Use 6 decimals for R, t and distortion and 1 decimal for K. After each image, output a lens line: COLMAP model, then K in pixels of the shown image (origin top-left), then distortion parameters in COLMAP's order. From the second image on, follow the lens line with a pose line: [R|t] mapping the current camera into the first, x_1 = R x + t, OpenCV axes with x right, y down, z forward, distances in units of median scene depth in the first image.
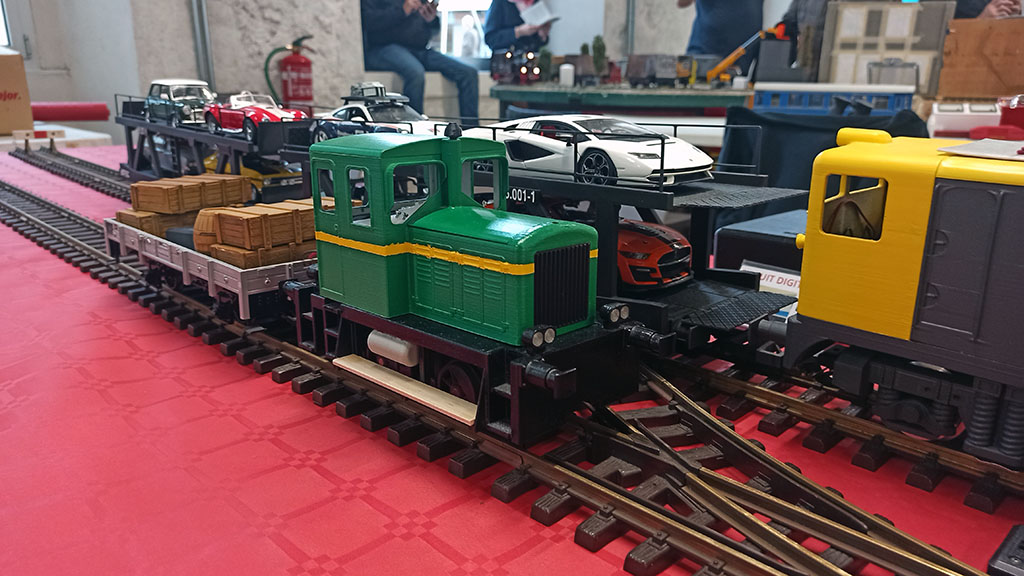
lens RADIAL K [[764.6, 0, 514.2], [0, 764.6, 289.1], [0, 0, 1]] dist [0.023436, -0.020231]
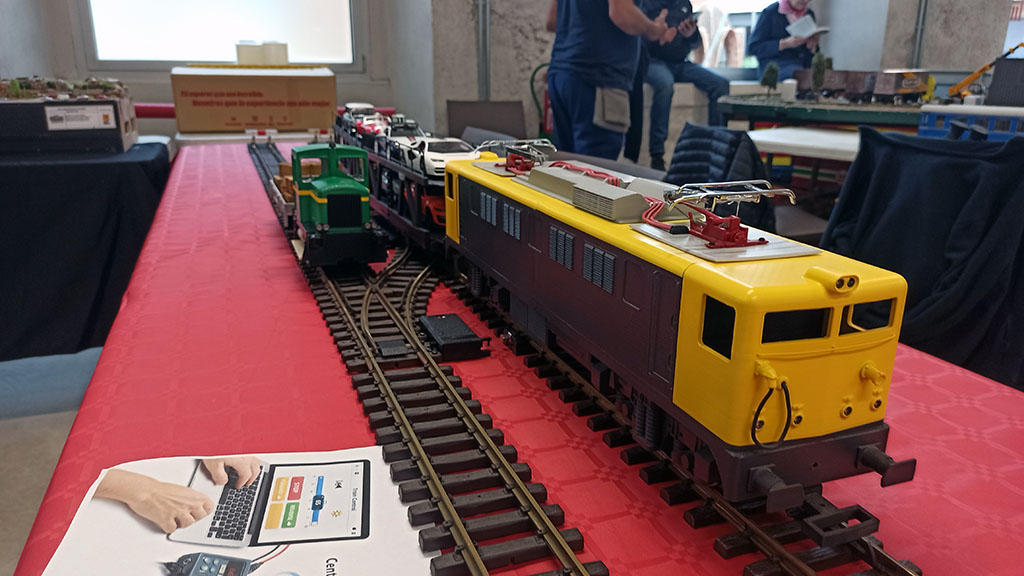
lens RADIAL K [[764.6, 0, 511.7], [0, 764.6, 290.3], [0, 0, 1]] dist [0.023436, -0.020231]
pose [[0.910519, 0.118953, -0.395987, 0.162714], [-0.118885, 0.992598, 0.024813, 0.013179], [0.396007, 0.024484, 0.917921, -0.107782]]
